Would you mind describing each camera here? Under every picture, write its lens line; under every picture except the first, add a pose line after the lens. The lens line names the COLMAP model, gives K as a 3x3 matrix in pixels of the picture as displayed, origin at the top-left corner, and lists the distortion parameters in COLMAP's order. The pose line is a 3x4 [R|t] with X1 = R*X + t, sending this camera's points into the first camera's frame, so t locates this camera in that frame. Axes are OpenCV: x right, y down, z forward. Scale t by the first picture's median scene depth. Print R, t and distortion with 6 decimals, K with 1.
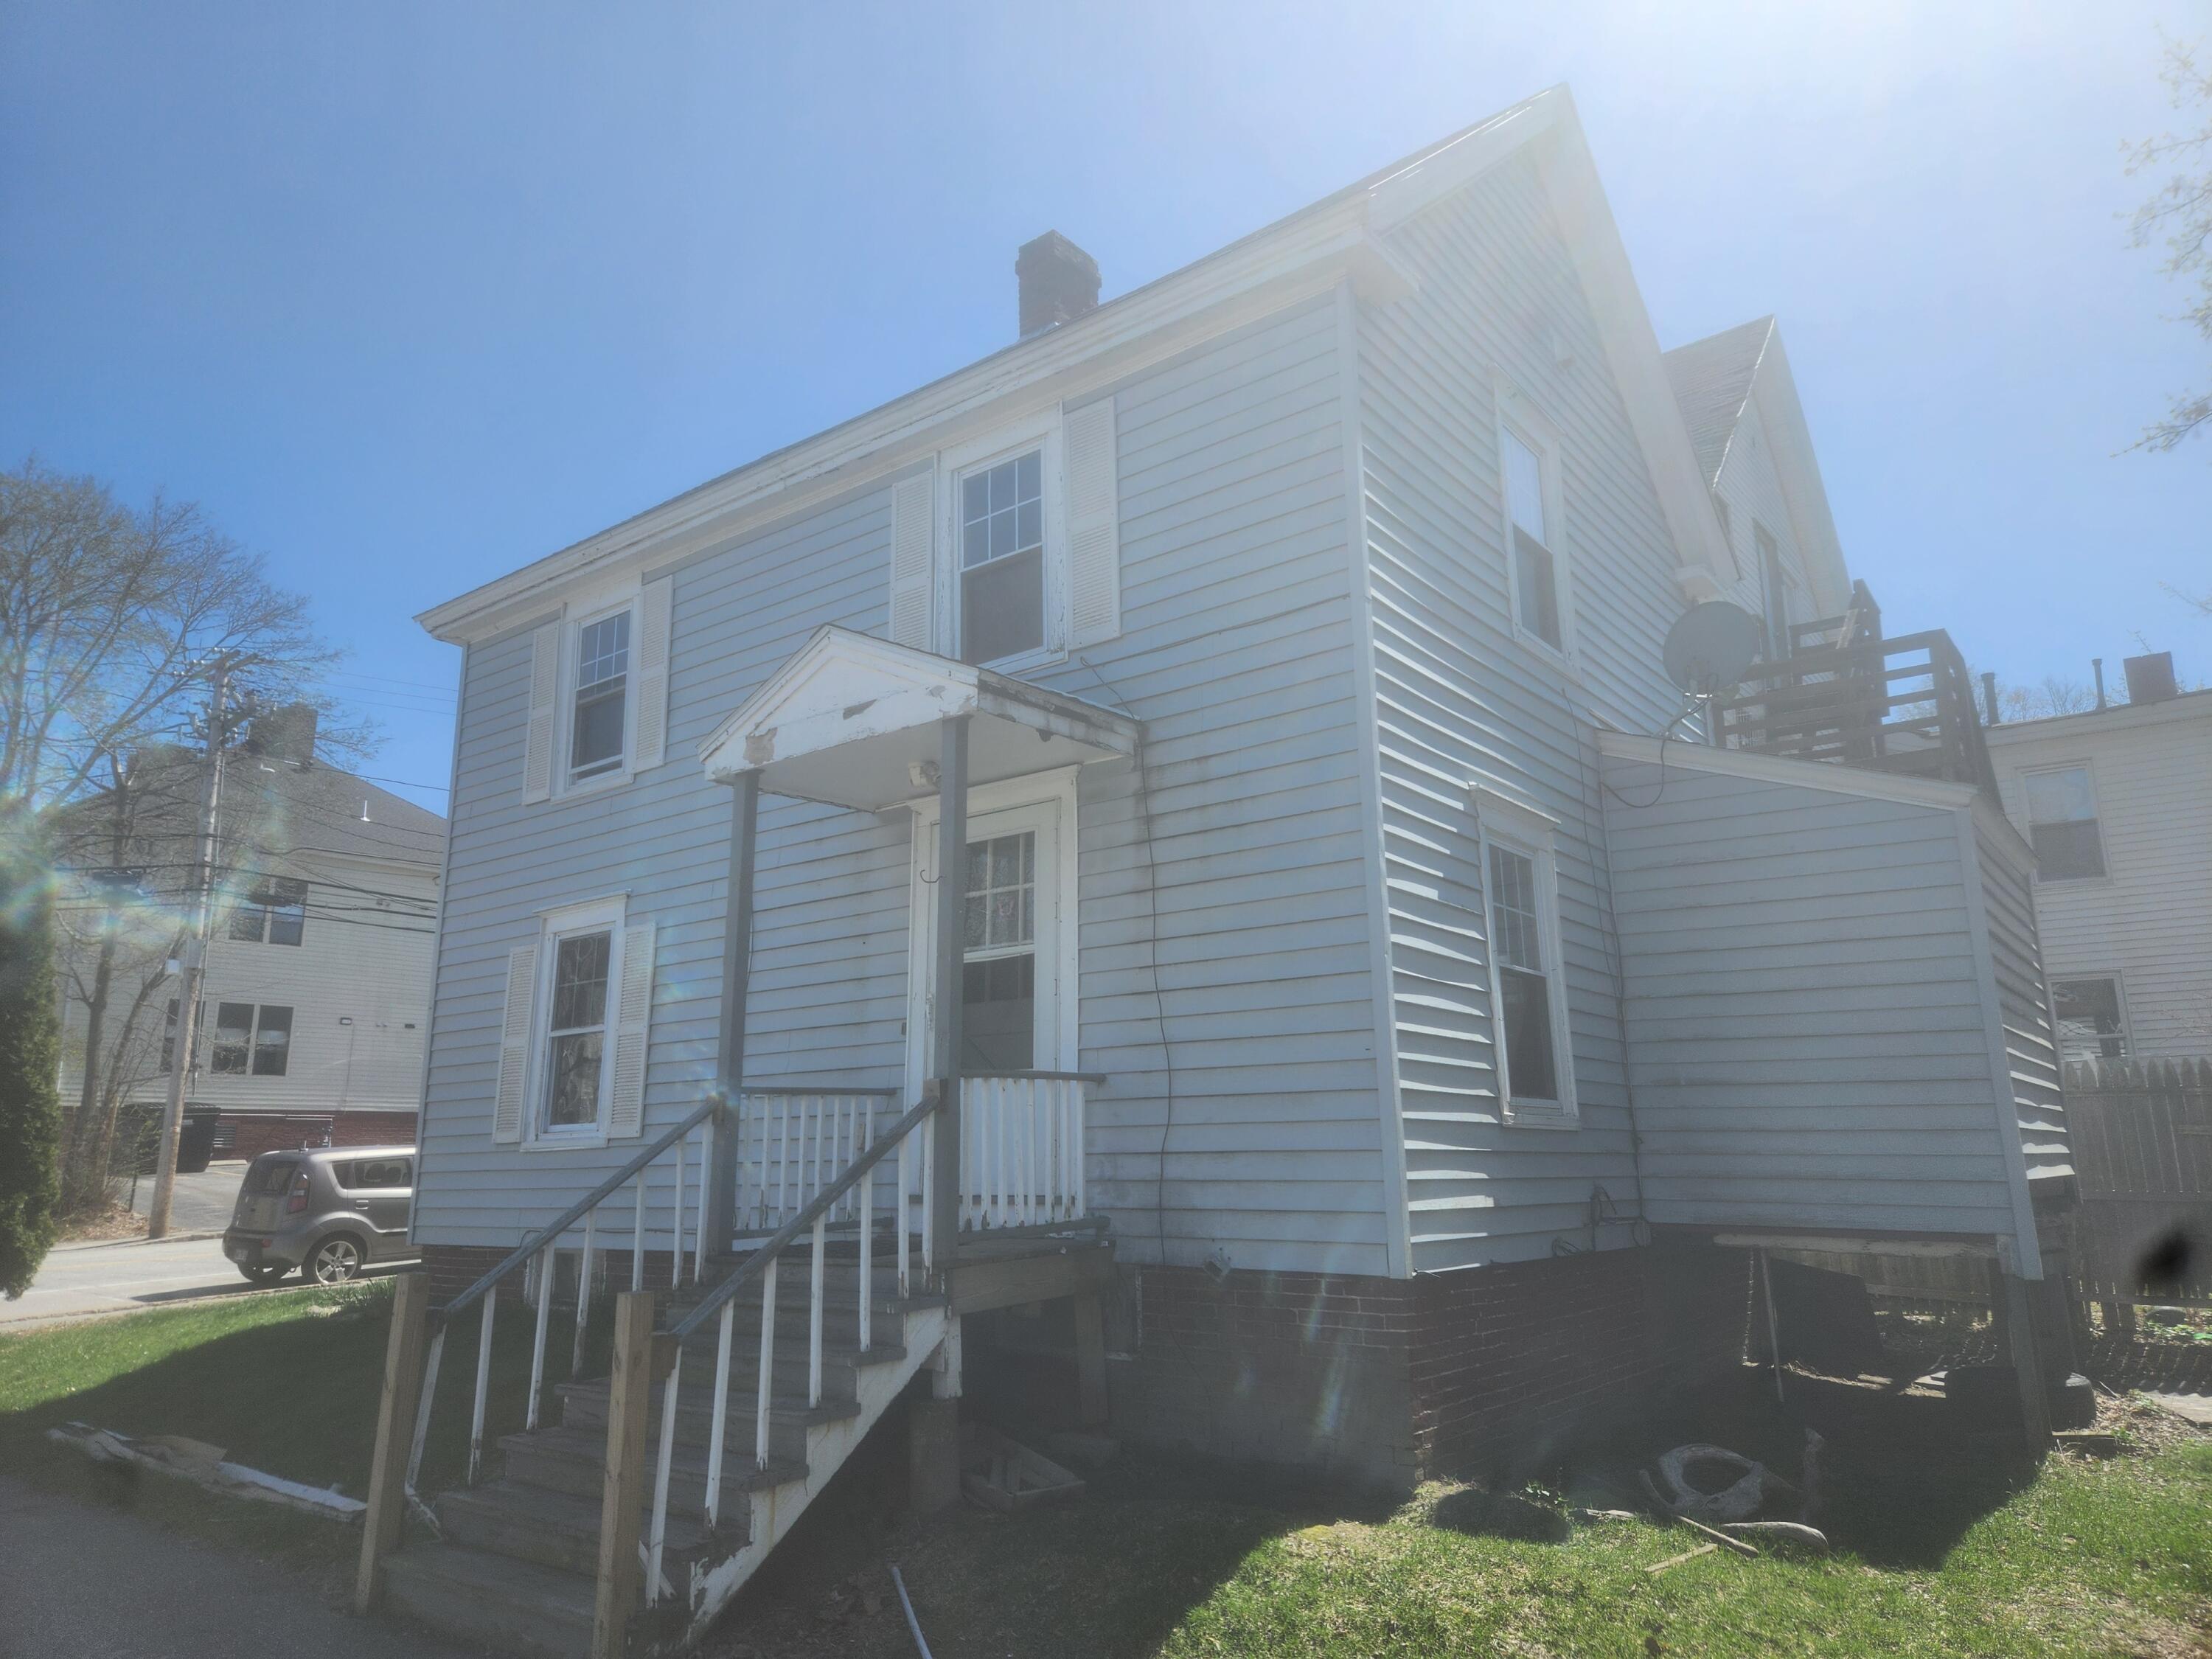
lens RADIAL K [[1478.4, 0, 1104.4], [0, 1478.4, 807.4], [0, 0, 1]] dist [0.058476, -0.044301]
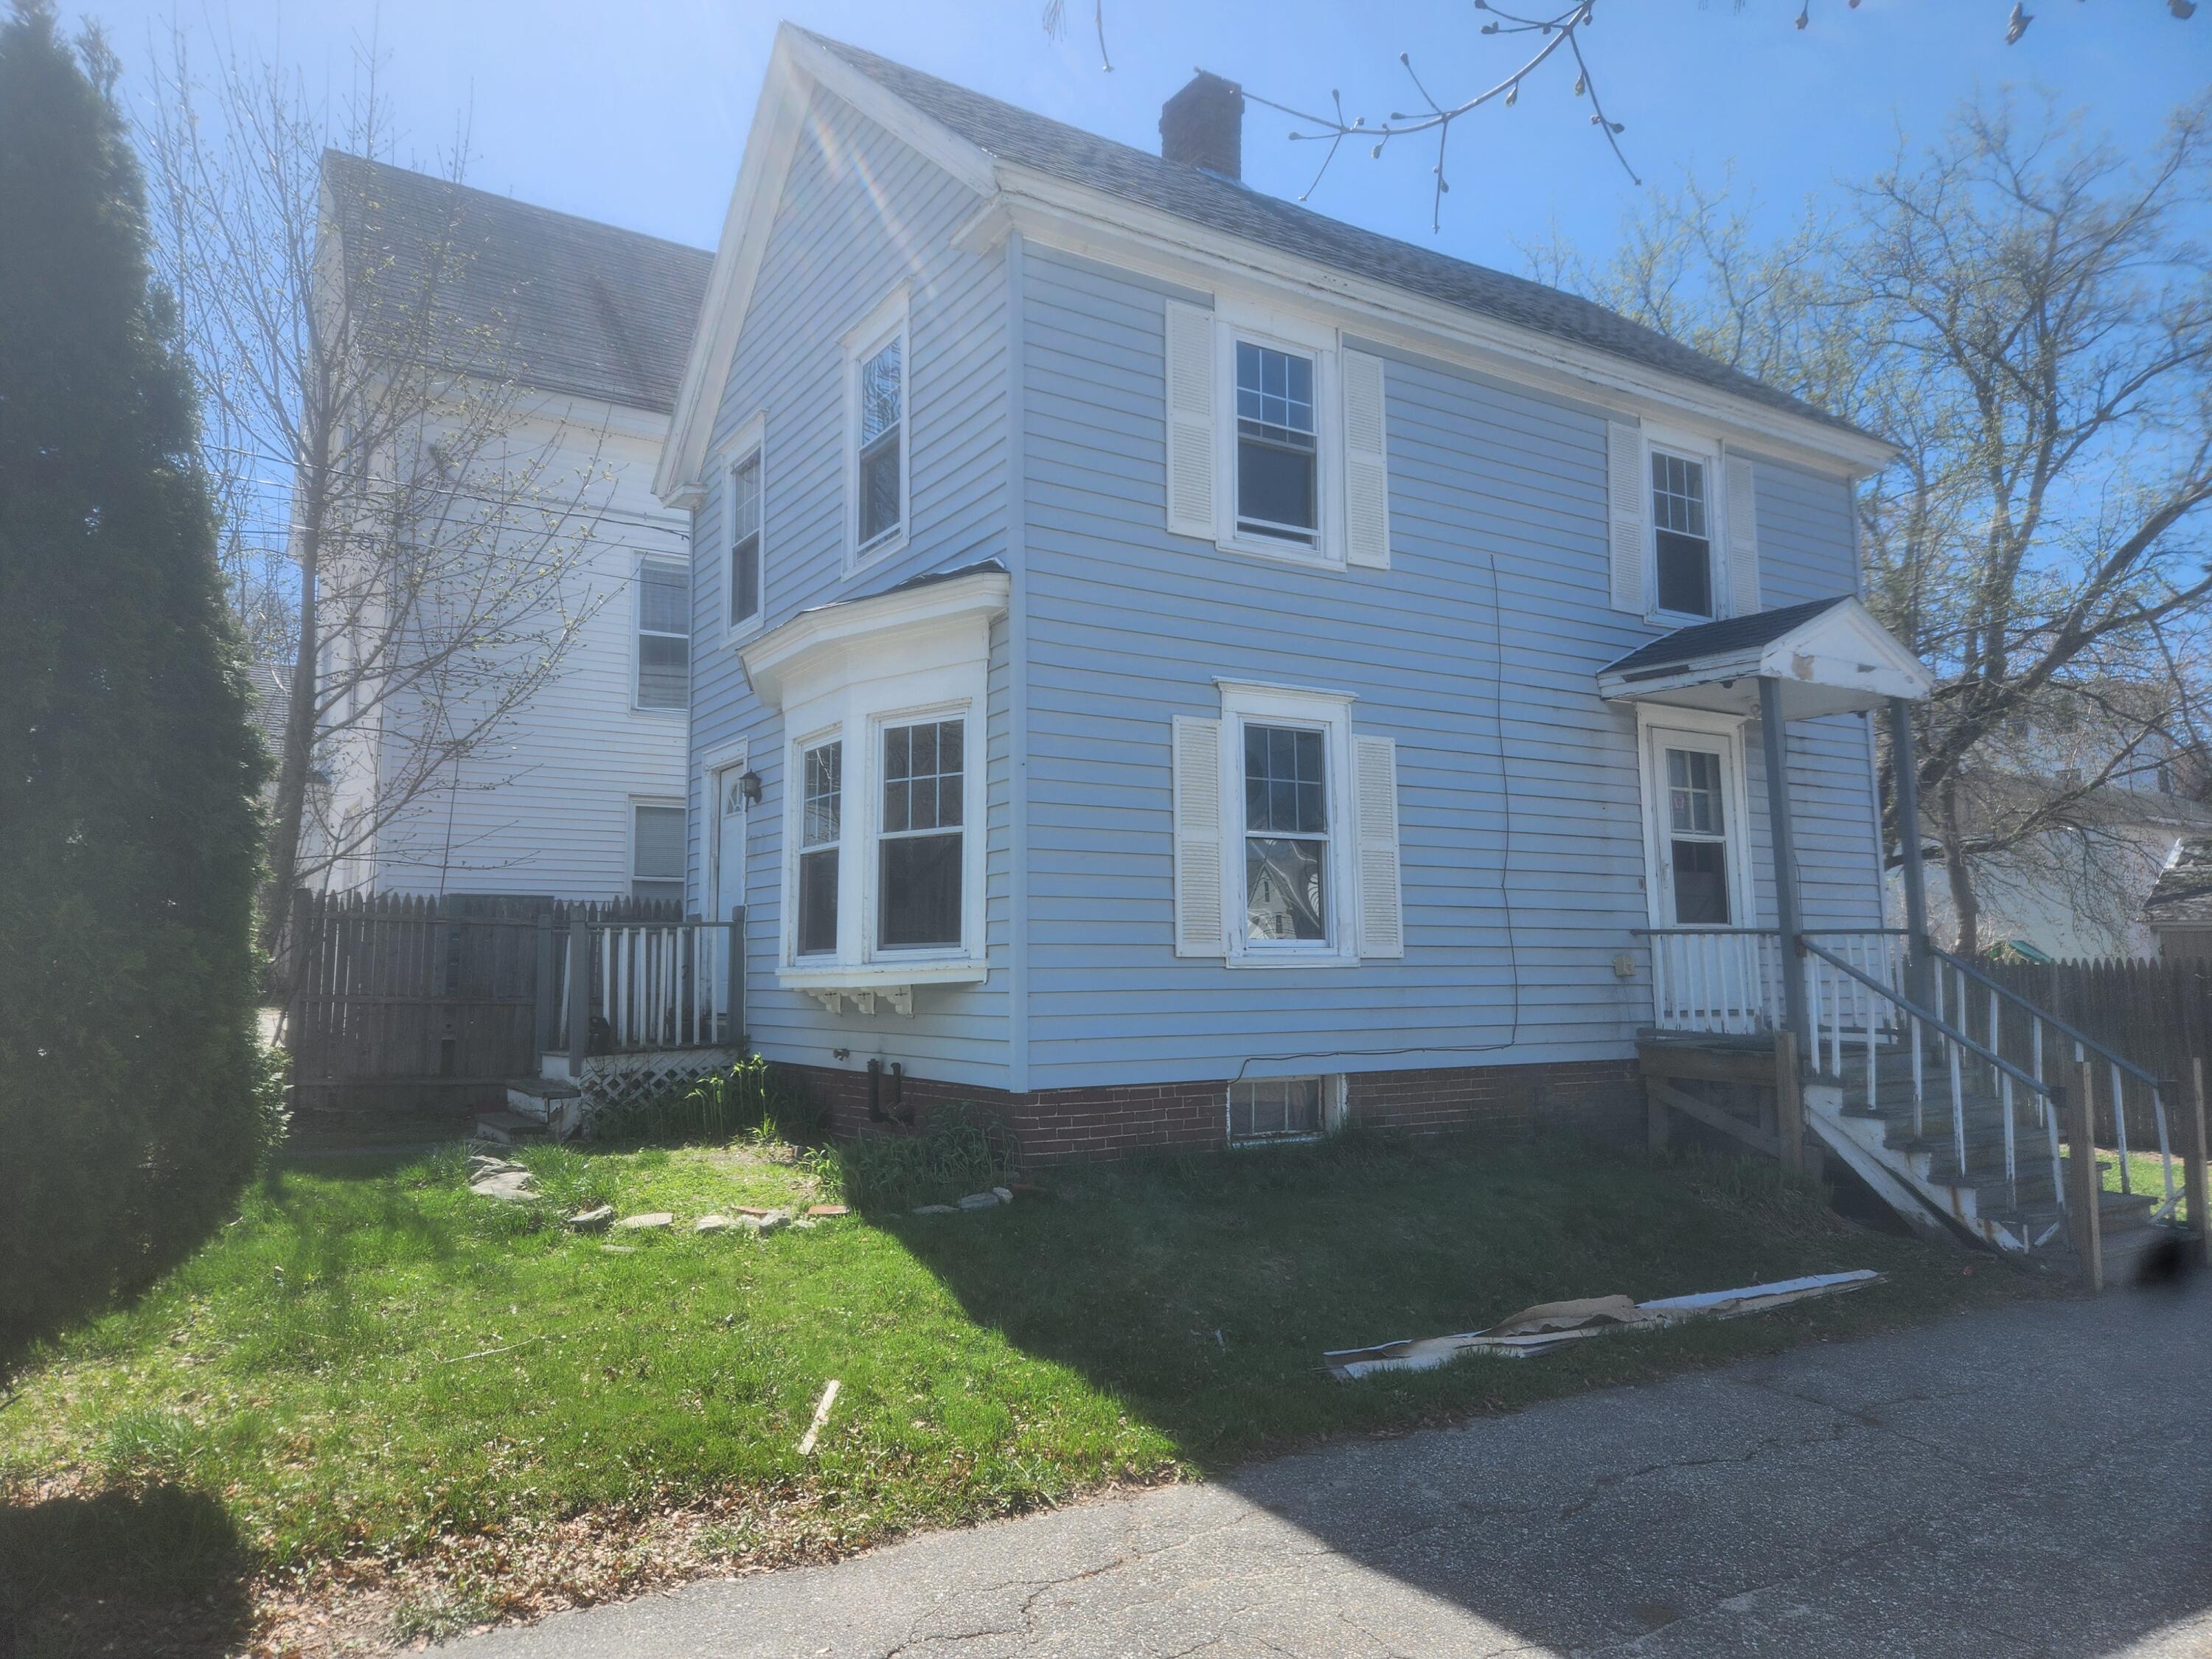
lens RADIAL K [[1478.4, 0, 1089.3], [0, 1478.4, 825.4], [0, 0, 1]] dist [0.058476, -0.044301]
pose [[0.347199, 0.108051, 0.931546, -1.583592], [-0.217589, 0.975514, -0.032053, 0.259868], [-0.912200, -0.191566, 0.362208, 1.042881]]
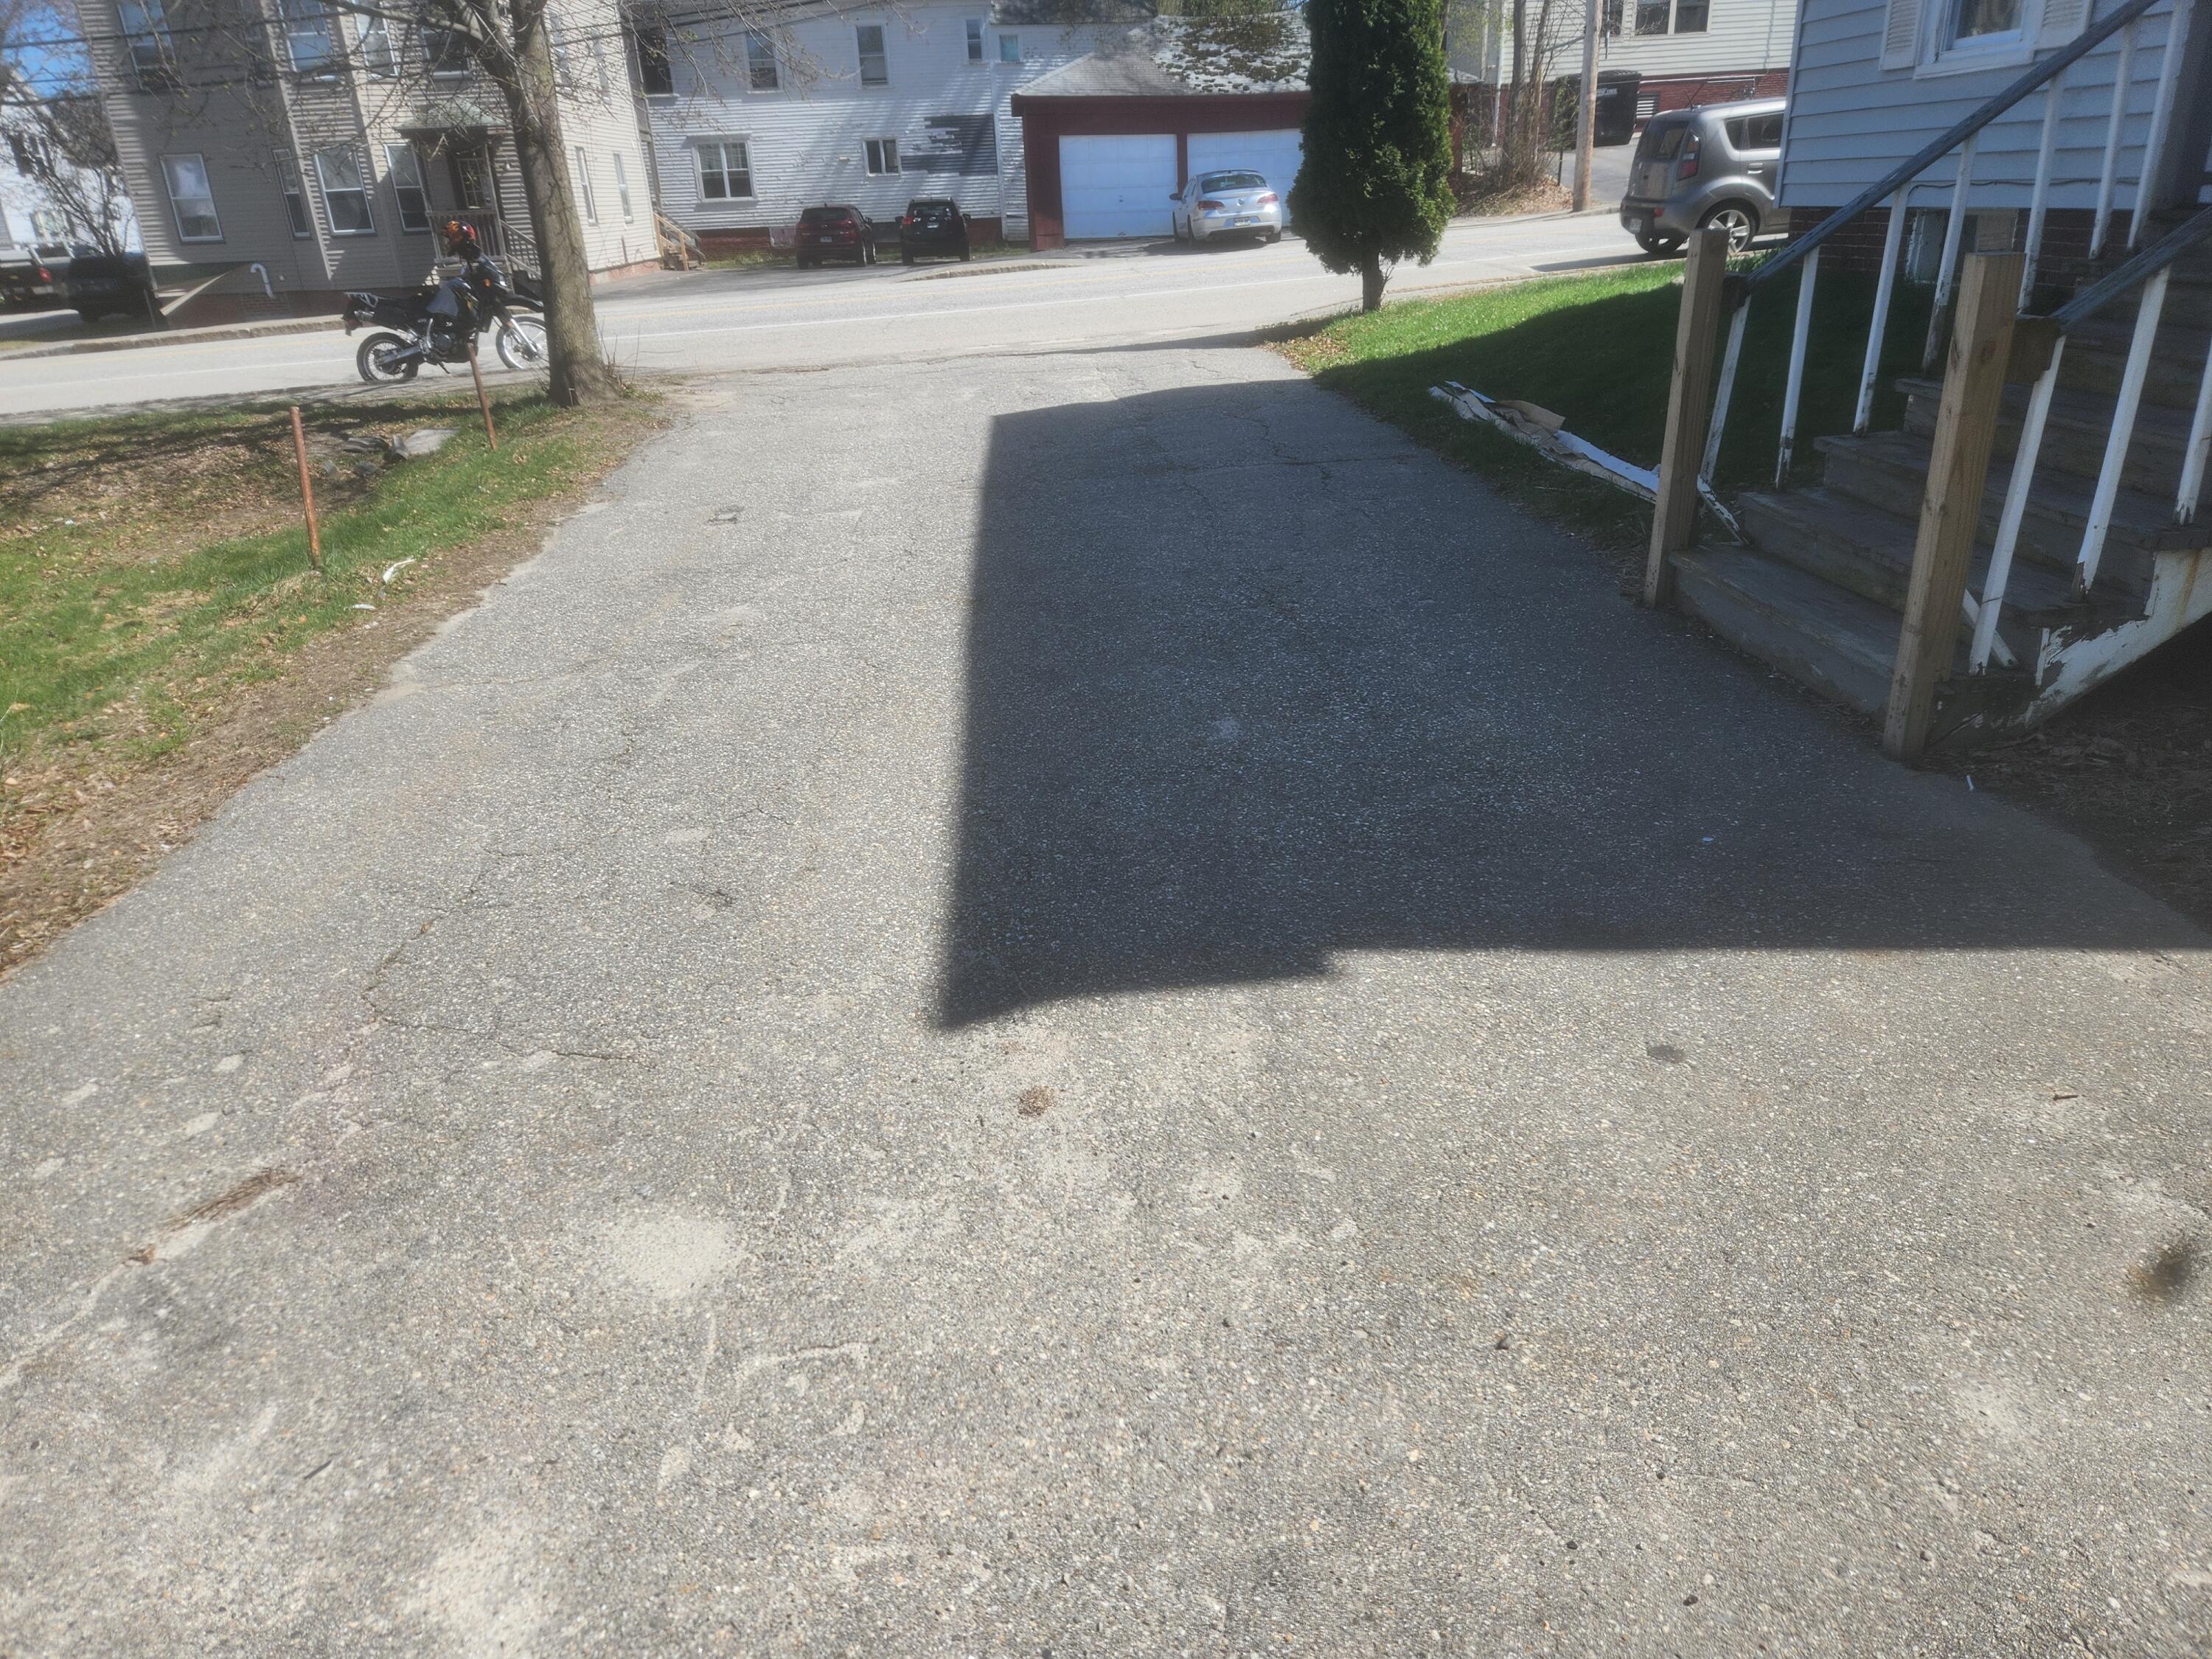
lens RADIAL K [[1478.4, 0, 1104.4], [0, 1478.4, 806.0], [0, 0, 1]] dist [0.058476, -0.044301]
pose [[0.659223, 0.269118, -0.702140, -0.023004], [0.213961, 0.828031, 0.518252, 0.056380], [0.720865, -0.491874, 0.488276, 0.155981]]
